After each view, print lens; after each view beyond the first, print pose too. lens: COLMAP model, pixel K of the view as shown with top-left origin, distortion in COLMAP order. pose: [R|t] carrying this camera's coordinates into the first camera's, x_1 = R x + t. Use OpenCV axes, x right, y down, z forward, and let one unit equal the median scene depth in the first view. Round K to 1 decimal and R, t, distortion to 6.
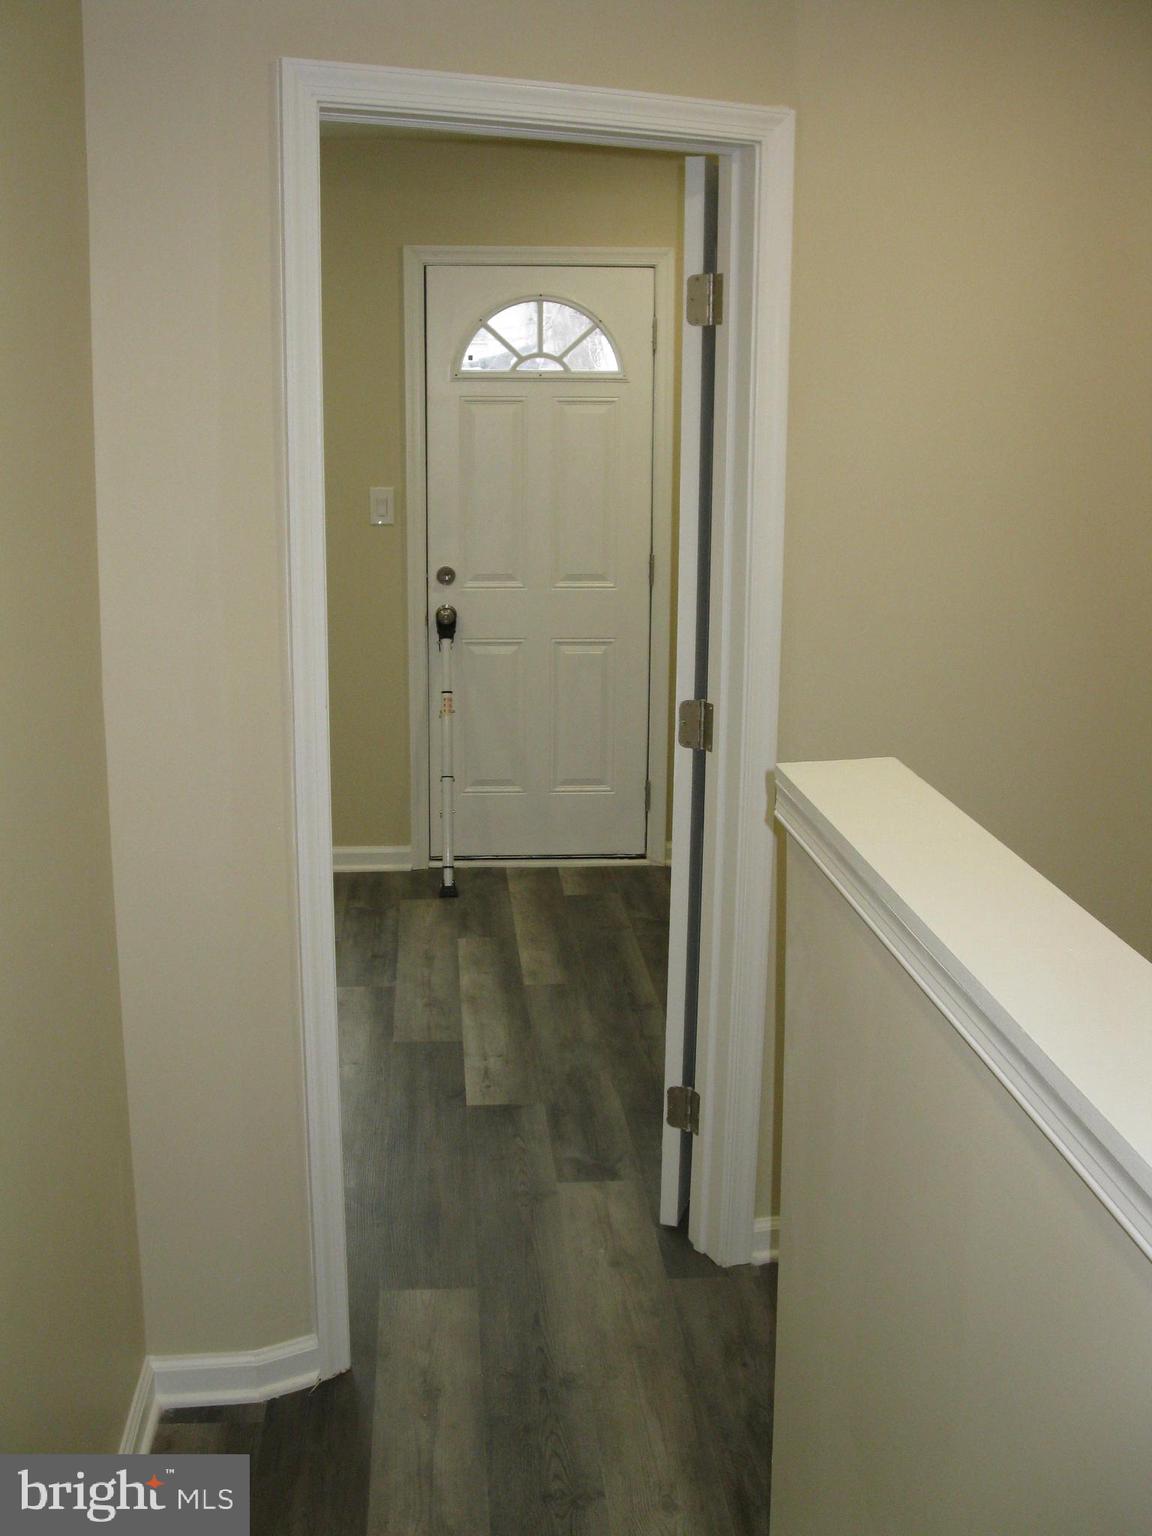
lens RADIAL K [[1633.5, 0, 553.4], [0, 1633.5, 759.6], [0, 0, 1]] dist [-0.188508, 0.176631]
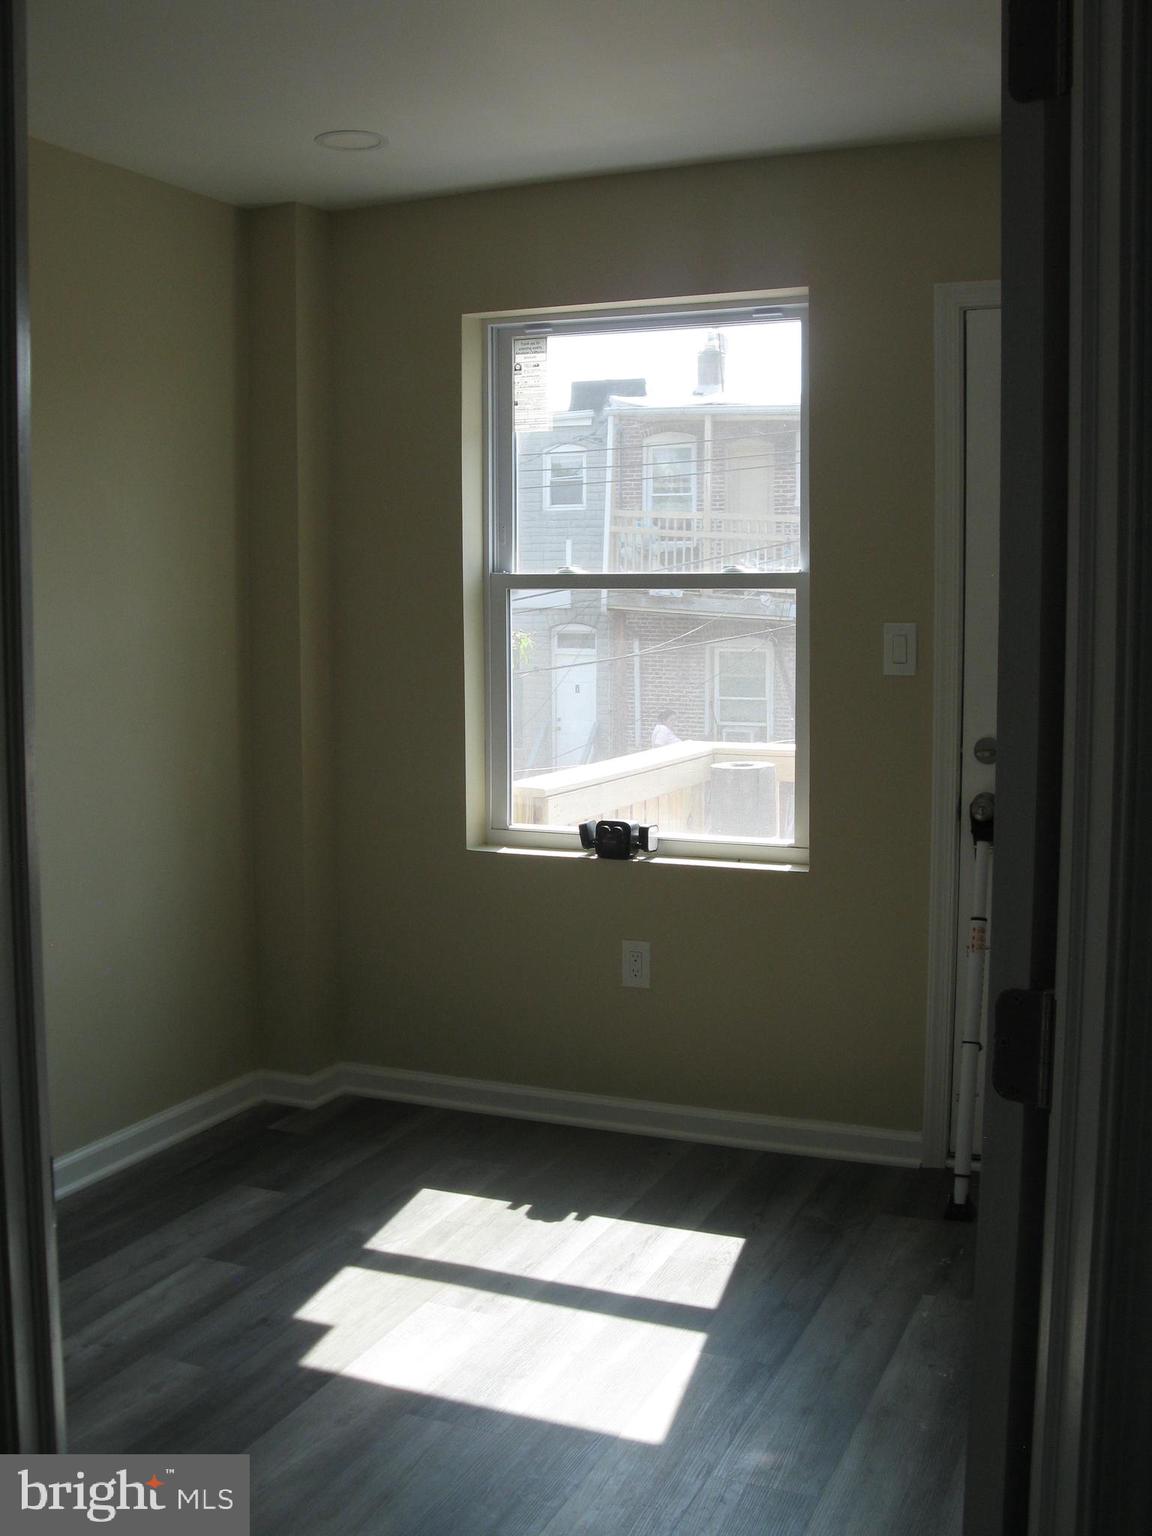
lens RADIAL K [[1633.5, 0, 553.4], [0, 1633.5, 759.6], [0, 0, 1]] dist [-0.188508, 0.176631]
pose [[0.885608, 0.038111, -0.462868, 0.089412], [-0.095382, 0.990308, -0.100956, -0.022395], [0.454534, 0.133556, 0.880660, 0.313490]]
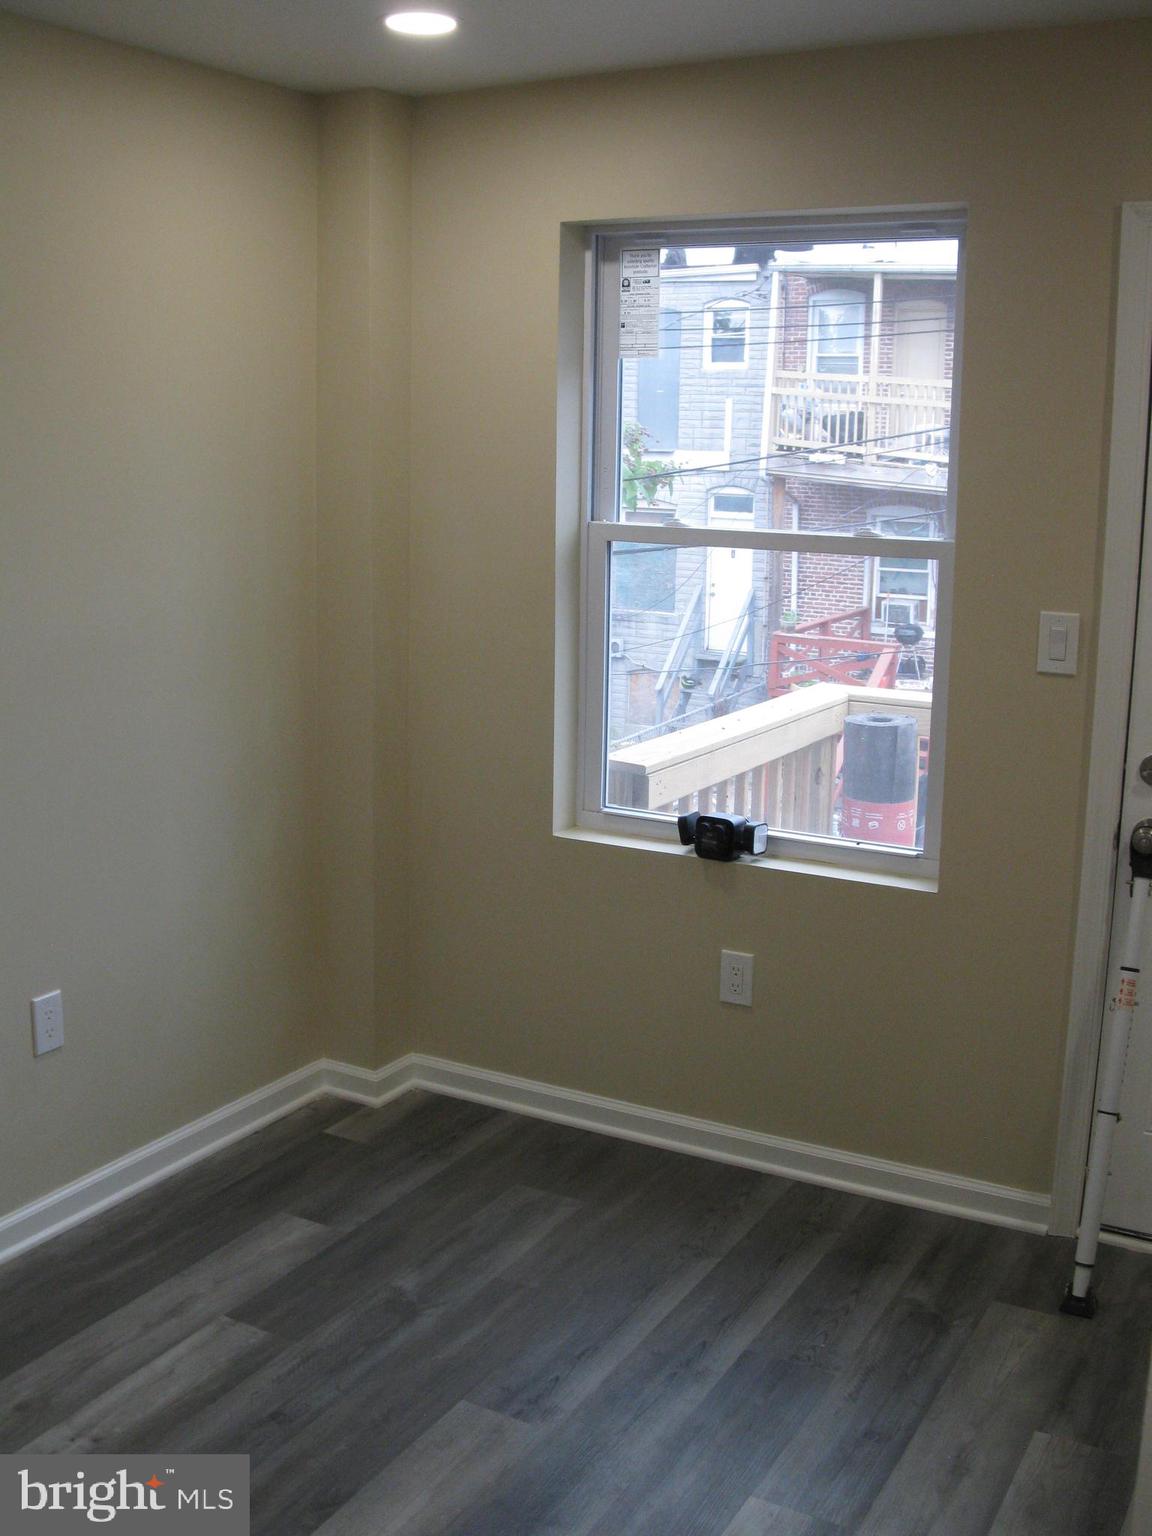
lens RADIAL K [[1633.5, 0, 553.4], [0, 1633.5, 759.6], [0, 0, 1]] dist [-0.188508, 0.176631]
pose [[0.834523, 0.113372, -0.539183, 0.062716], [-0.132245, 0.991210, 0.003736, -0.091422], [0.534867, 0.068186, 0.842180, 0.404873]]
